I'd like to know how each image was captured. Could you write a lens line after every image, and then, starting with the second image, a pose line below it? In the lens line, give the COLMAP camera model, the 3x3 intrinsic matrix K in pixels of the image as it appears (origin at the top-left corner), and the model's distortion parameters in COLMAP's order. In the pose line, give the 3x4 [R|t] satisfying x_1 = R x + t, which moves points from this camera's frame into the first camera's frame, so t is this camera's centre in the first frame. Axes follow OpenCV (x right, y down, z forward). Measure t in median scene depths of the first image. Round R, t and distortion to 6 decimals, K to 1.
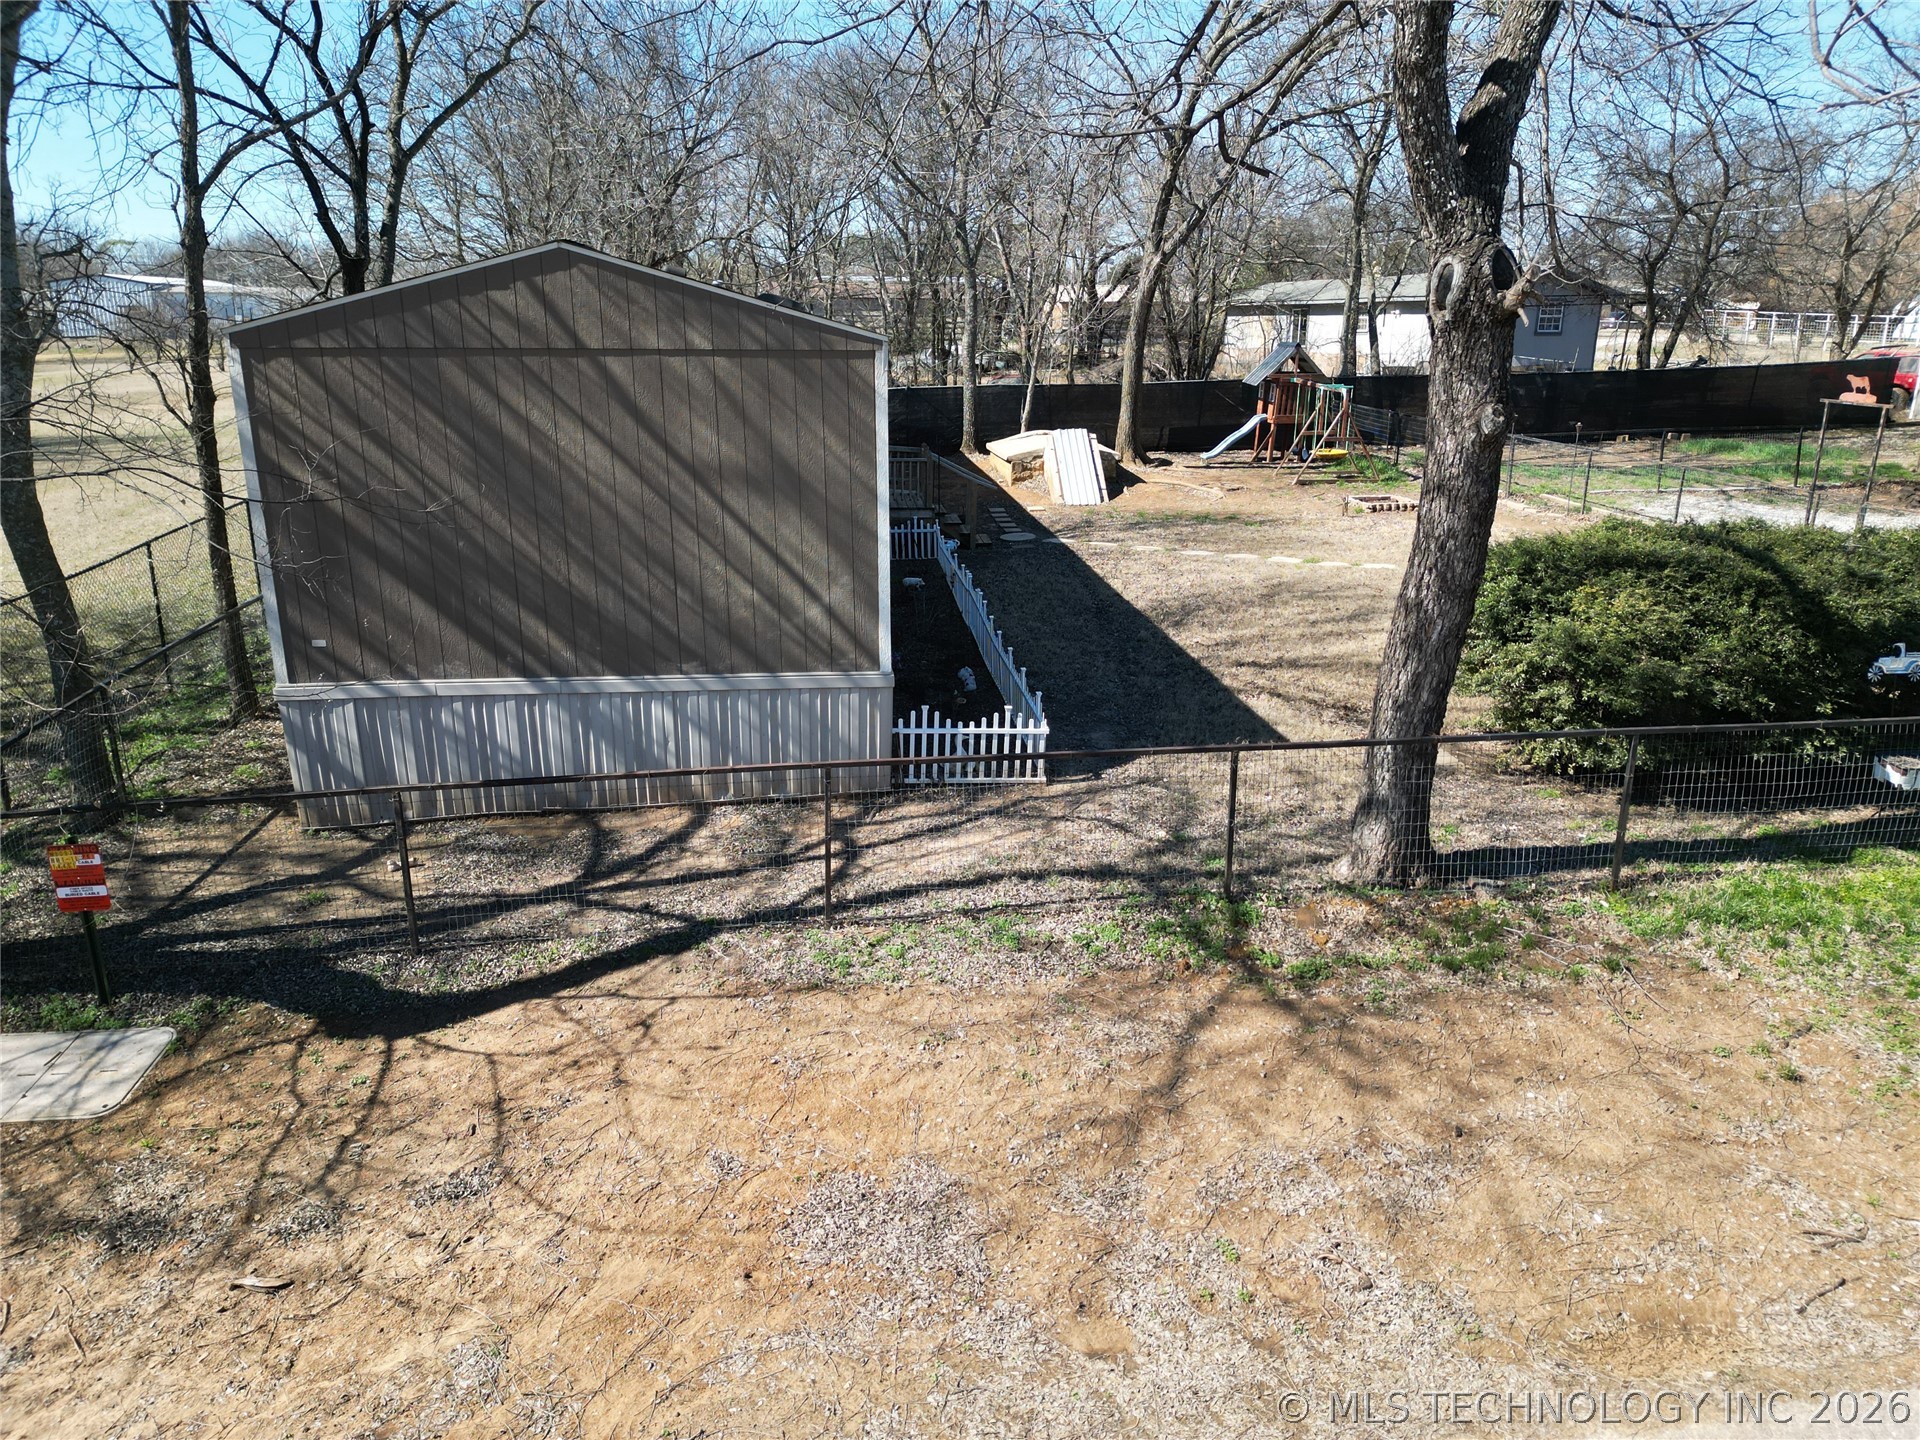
lens RADIAL K [[1338.0, 0, 960.3], [0, 1338.0, 719.8], [0, 0, 1]] dist [0.055025, -0.033886]
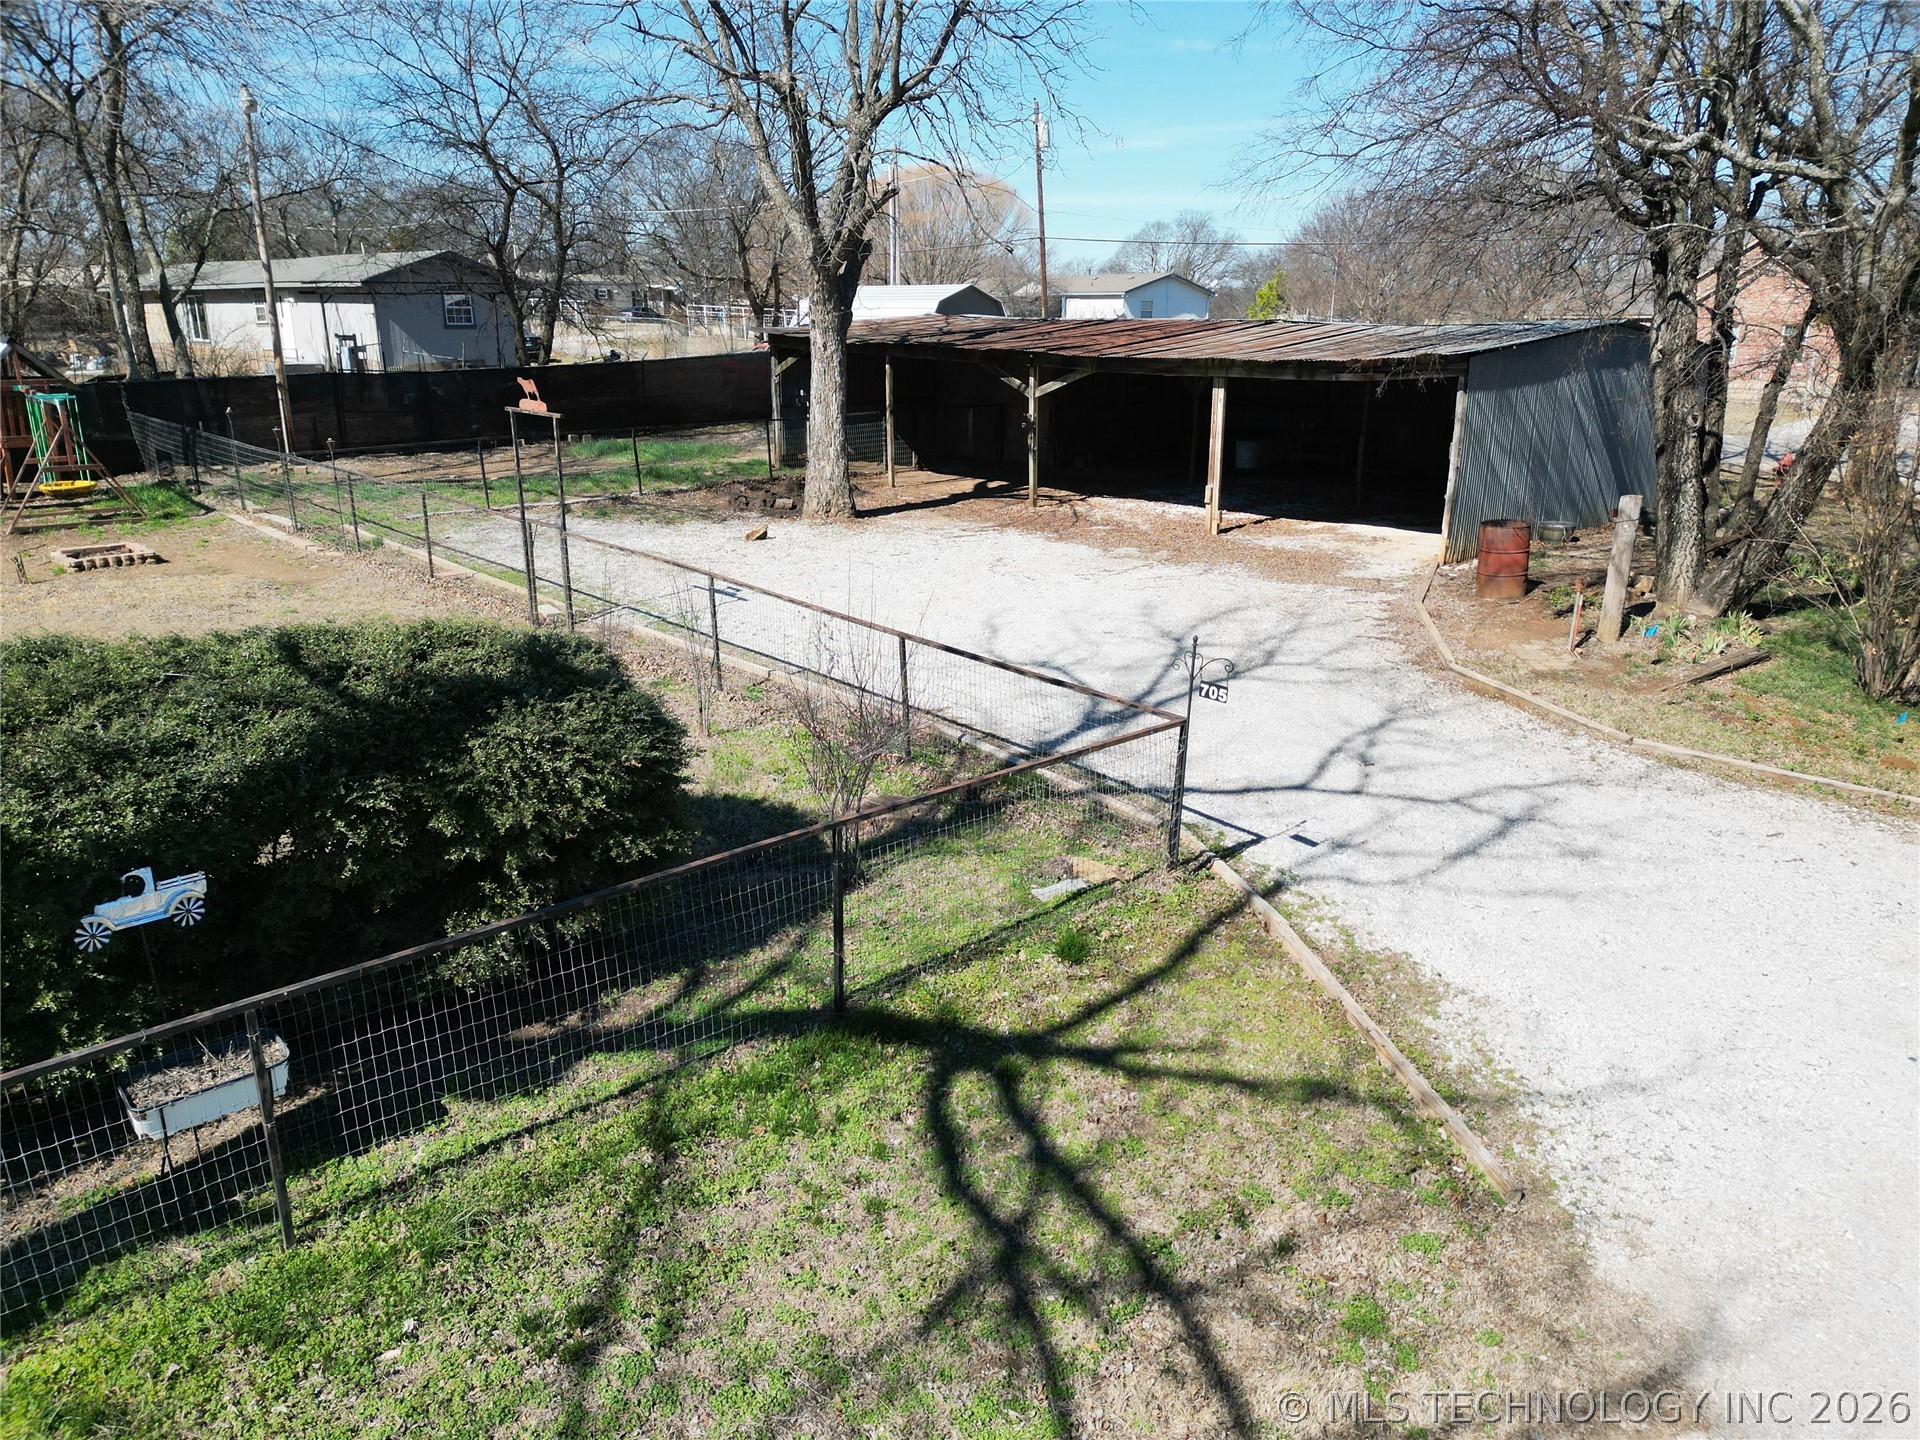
lens RADIAL K [[1338.0, 0, 963.4], [0, 1338.0, 724.8], [0, 0, 1]] dist [0.055025, -0.033886]
pose [[0.807760, -0.176941, 0.562331, 0.257784], [0.172718, 0.983067, 0.061227, -0.035532], [-0.563642, 0.047668, 0.824642, 0.132088]]
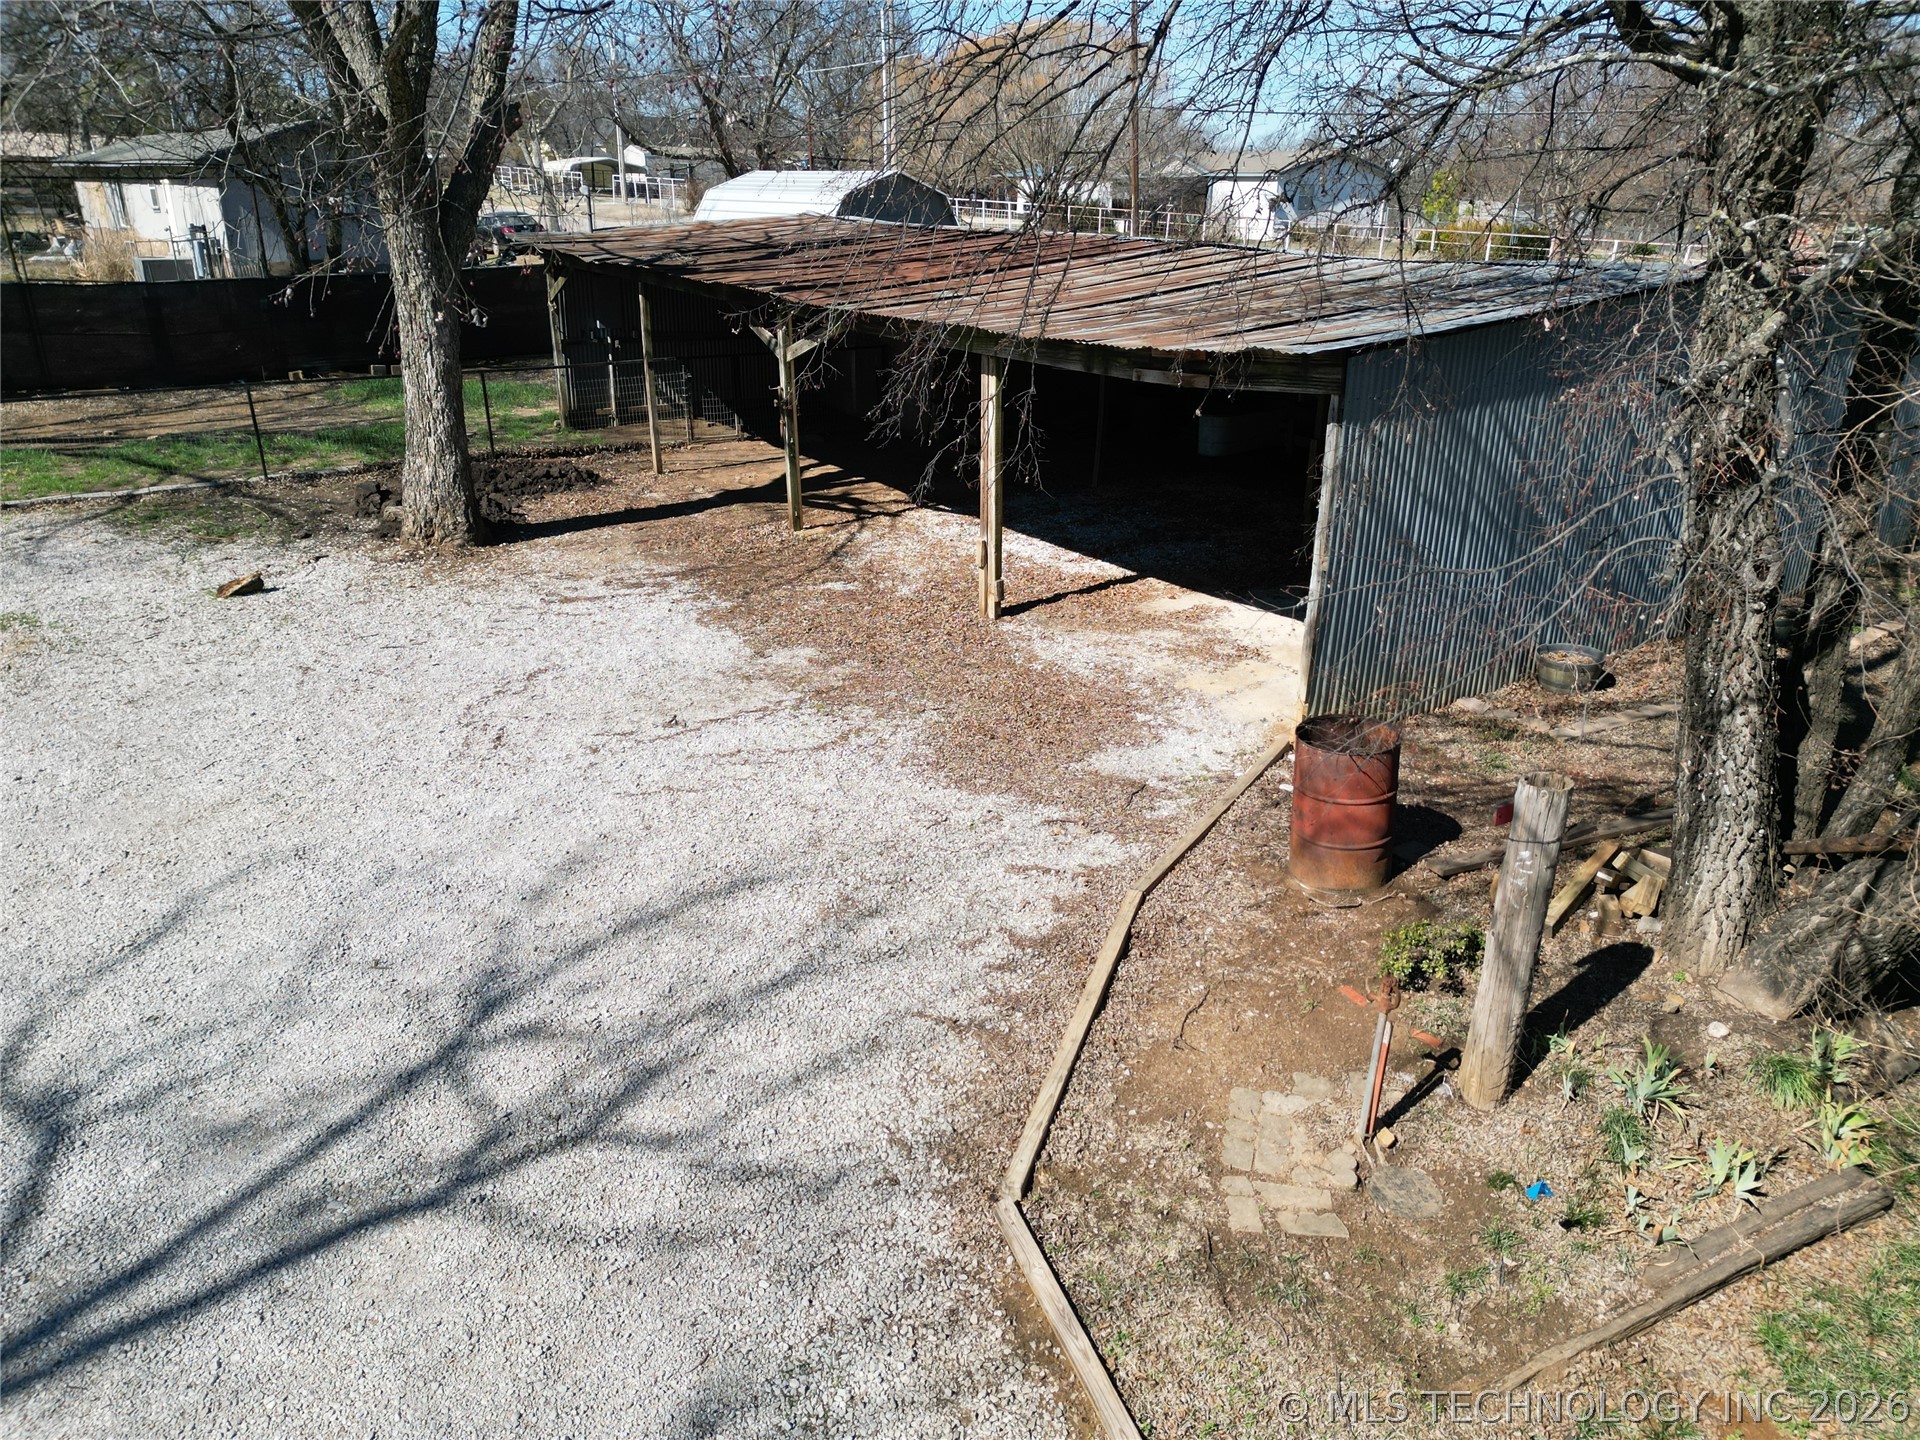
lens RADIAL K [[1338.0, 0, 956.9], [0, 1338.0, 719.7], [0, 0, 1]] dist [0.055025, -0.033886]
pose [[0.892040, -0.161552, 0.422097, 0.878694], [0.123988, 0.985576, 0.115185, -0.130847], [-0.434617, -0.050415, 0.899203, 0.371229]]
